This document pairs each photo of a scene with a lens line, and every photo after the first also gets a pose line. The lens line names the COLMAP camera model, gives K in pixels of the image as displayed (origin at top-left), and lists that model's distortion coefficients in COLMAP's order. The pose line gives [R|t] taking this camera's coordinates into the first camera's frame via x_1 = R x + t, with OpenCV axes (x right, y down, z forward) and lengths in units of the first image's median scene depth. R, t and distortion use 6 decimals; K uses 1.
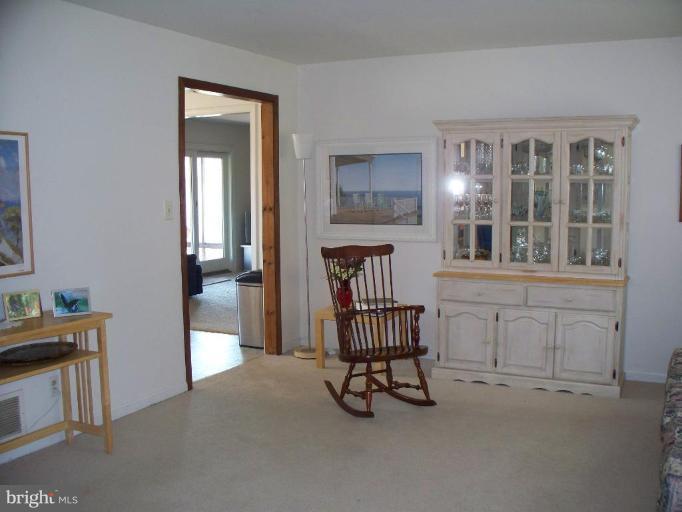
lens RADIAL K [[734.7, 0, 341.0], [0, 734.7, 256.0], [0, 0, 1]] dist [-0.118448, 0.015193]
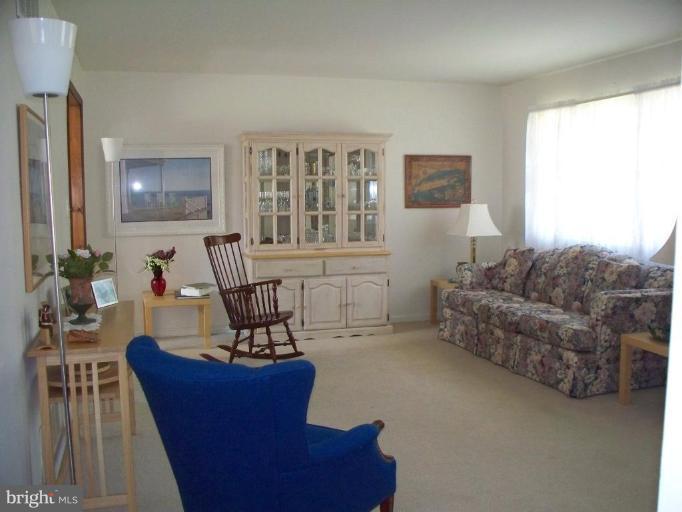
lens RADIAL K [[734.7, 0, 341.0], [0, 734.7, 256.0], [0, 0, 1]] dist [-0.118448, 0.015193]
pose [[0.746663, -0.067130, 0.661806, -0.592489], [0.073103, 0.997150, 0.018669, 0.010991], [-0.661173, 0.034440, 0.749442, -0.013175]]
